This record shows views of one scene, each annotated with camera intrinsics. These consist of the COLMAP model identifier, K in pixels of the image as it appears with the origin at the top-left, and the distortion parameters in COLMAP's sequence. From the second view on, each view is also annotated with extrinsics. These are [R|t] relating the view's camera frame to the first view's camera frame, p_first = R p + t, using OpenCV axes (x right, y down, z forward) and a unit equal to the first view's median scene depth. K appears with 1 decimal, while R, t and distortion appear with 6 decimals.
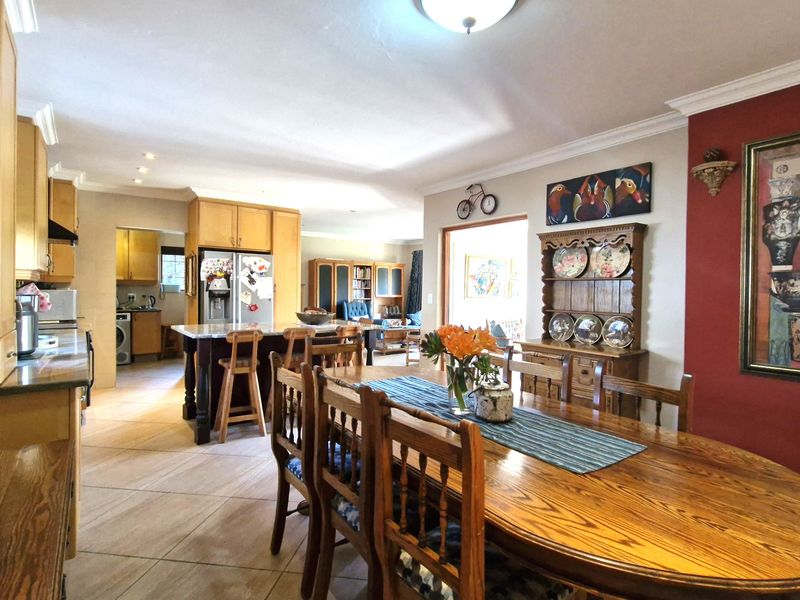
lens RADIAL K [[419.4, 0, 401.9], [0, 419.4, 297.5], [0, 0, 1]] dist [0.000451, -0.000294]
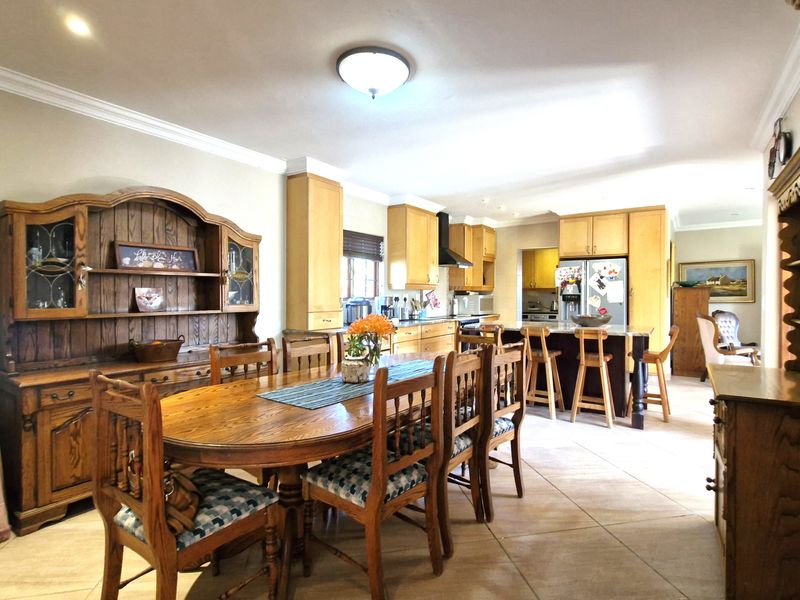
lens RADIAL K [[419.4, 0, 401.9], [0, 419.4, 297.5], [0, 0, 1]] dist [0.000451, -0.000294]
pose [[0.330576, -0.007188, -0.943752, 0.467919], [-0.012709, 0.999846, -0.012067, 0.009640], [0.943694, 0.015983, 0.330434, 0.189235]]
